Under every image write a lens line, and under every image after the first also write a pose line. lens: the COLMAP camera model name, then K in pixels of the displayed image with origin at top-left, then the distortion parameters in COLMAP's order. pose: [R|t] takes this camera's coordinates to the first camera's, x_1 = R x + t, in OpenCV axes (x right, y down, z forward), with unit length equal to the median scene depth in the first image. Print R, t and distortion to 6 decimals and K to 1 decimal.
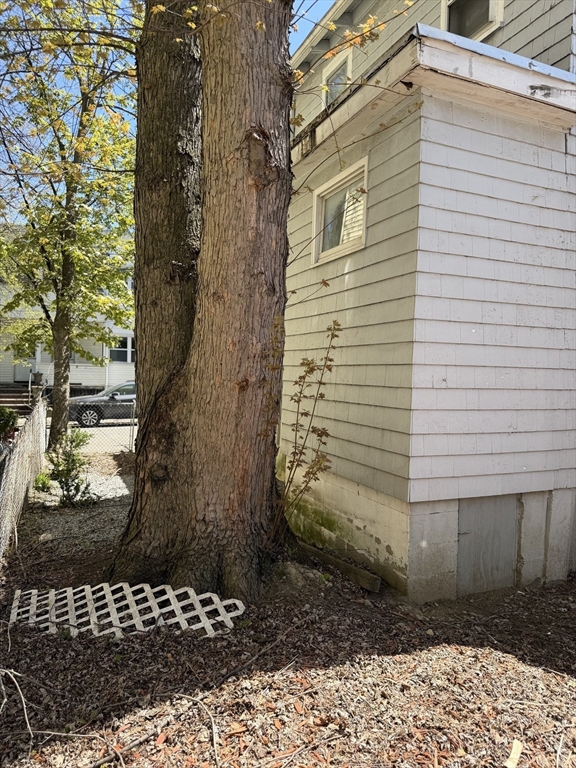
lens RADIAL K [[547.0, 0, 280.3], [0, 547.0, 389.2], [0, 0, 1]] dist [0.073803, -0.098785]
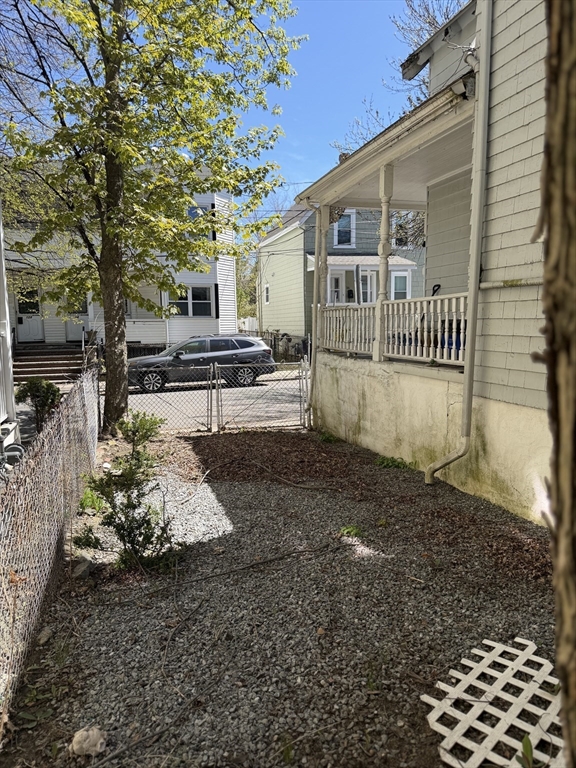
lens RADIAL K [[547.0, 0, 294.8], [0, 547.0, 392.2], [0, 0, 1]] dist [0.073803, -0.098785]
pose [[0.996932, -0.024102, -0.074464, -0.099241], [0.030909, 0.995311, 0.091657, -0.004754], [0.071906, -0.093677, 0.993003, 0.266143]]
